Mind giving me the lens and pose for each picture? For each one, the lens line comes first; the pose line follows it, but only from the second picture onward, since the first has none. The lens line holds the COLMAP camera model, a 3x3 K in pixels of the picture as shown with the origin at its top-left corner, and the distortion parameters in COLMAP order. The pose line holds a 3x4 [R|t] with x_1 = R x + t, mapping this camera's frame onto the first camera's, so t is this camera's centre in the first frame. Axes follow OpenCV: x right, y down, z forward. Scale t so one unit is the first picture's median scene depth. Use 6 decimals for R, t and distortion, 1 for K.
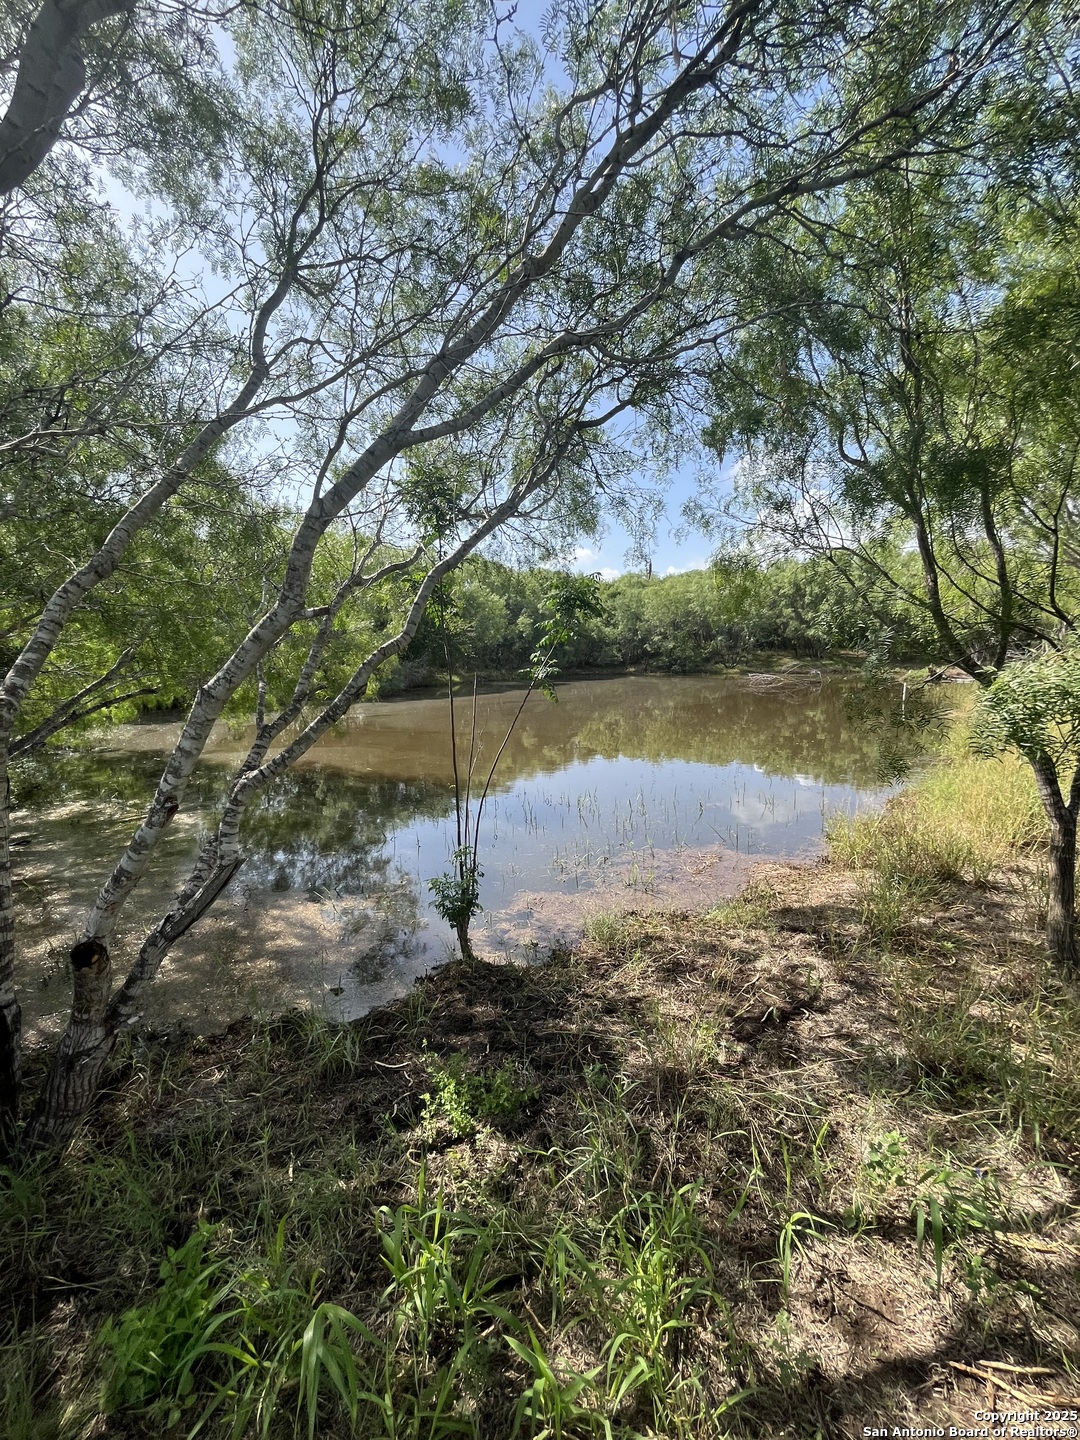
lens RADIAL K [[586.3, 0, 542.1], [0, 586.3, 718.5], [0, 0, 1]] dist [-0.003043, 0.000664]
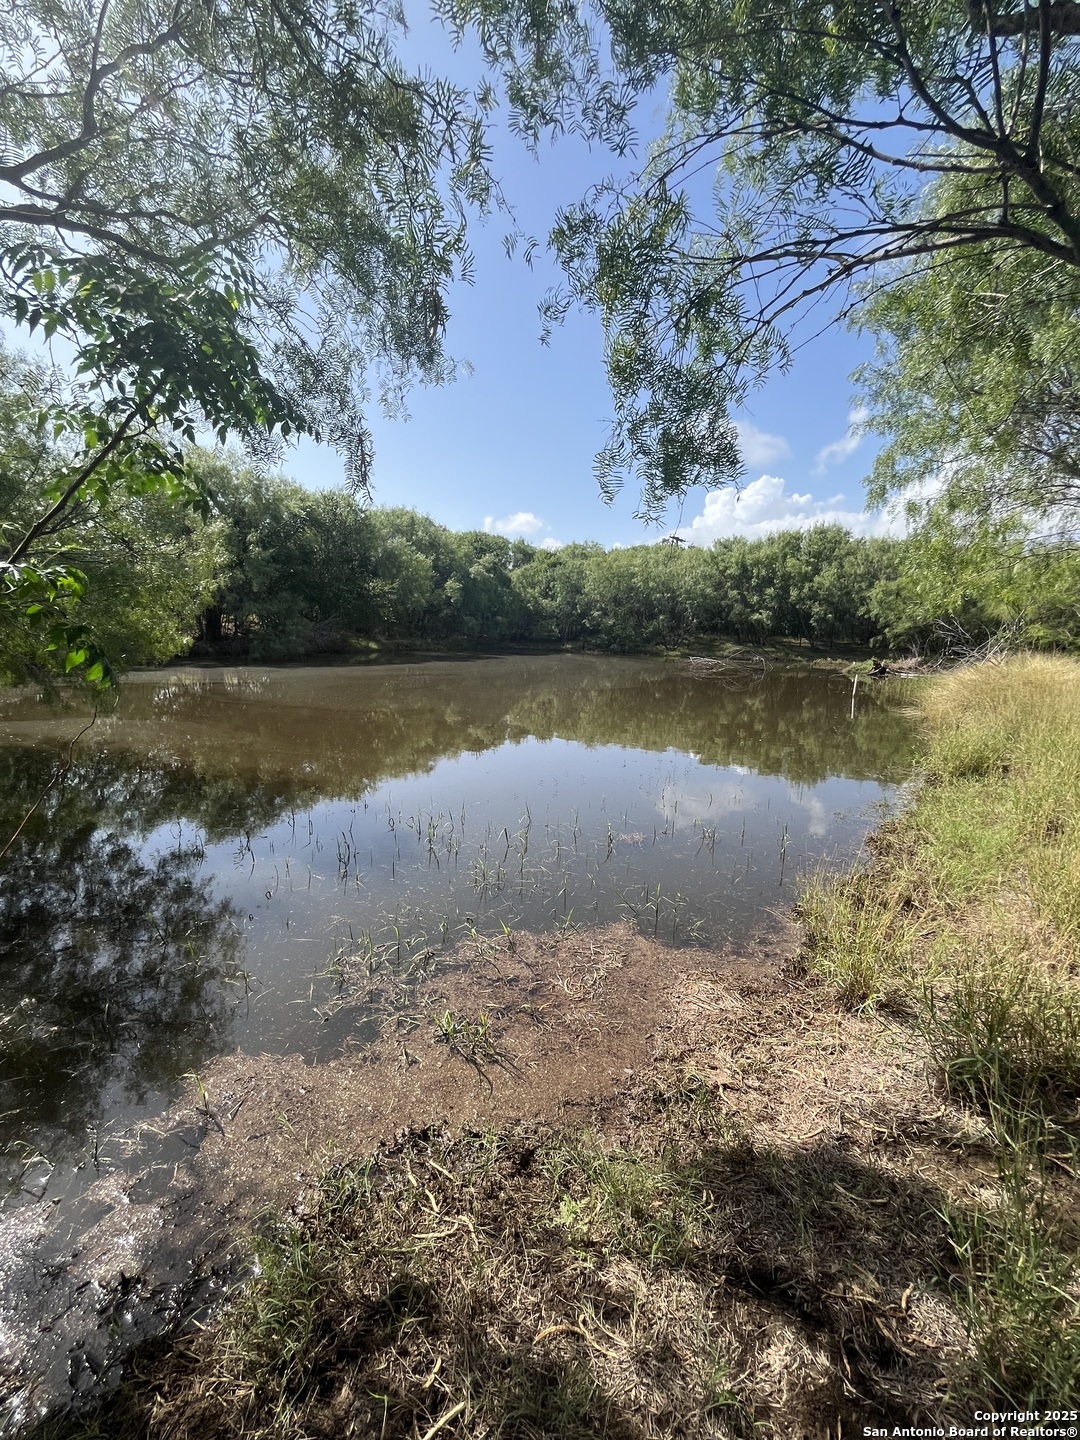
lens RADIAL K [[586.3, 0, 548.4], [0, 586.3, 720.6], [0, 0, 1]] dist [-0.003043, 0.000664]
pose [[0.993282, 0.041762, 0.107923, 0.225228], [-0.046587, 0.998006, 0.042581, -0.030435], [-0.105930, -0.047323, 0.993247, 0.632487]]
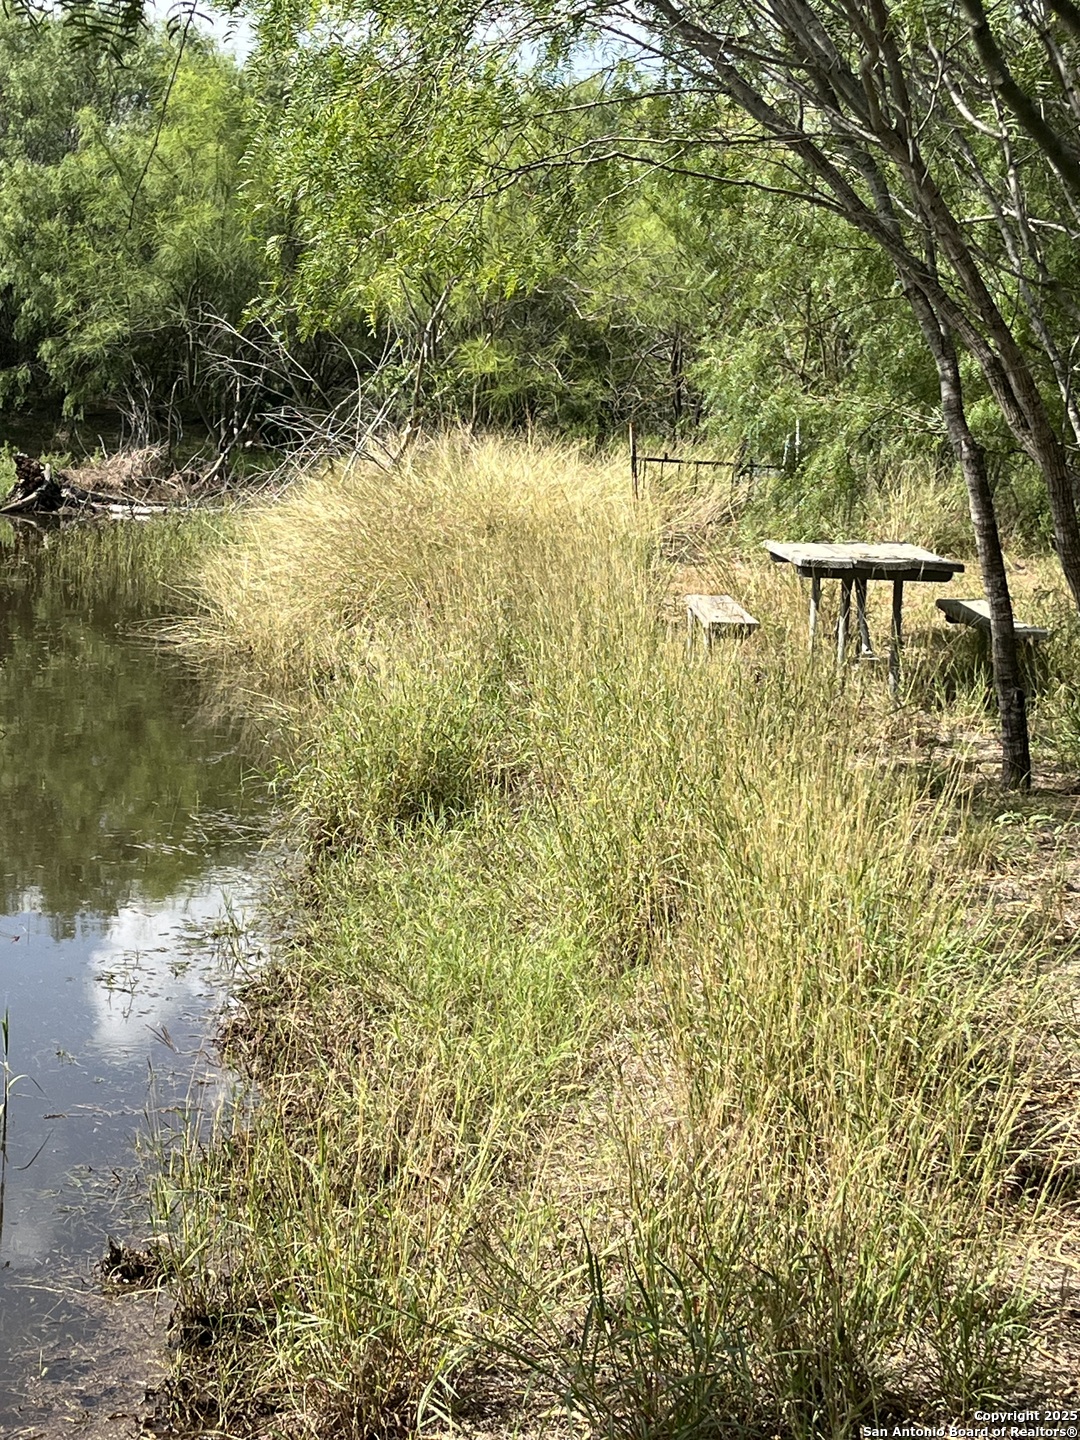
lens RADIAL K [[2534.6, 0, 459.1], [0, 2534.6, 709.2], [0, 0, 1]] dist [0.107694, 0.000000]
pose [[0.694496, -0.026886, 0.718994, -0.080241], [0.012223, 0.999598, 0.025572, -0.015801], [-0.719393, -0.008971, 0.694546, 0.485135]]
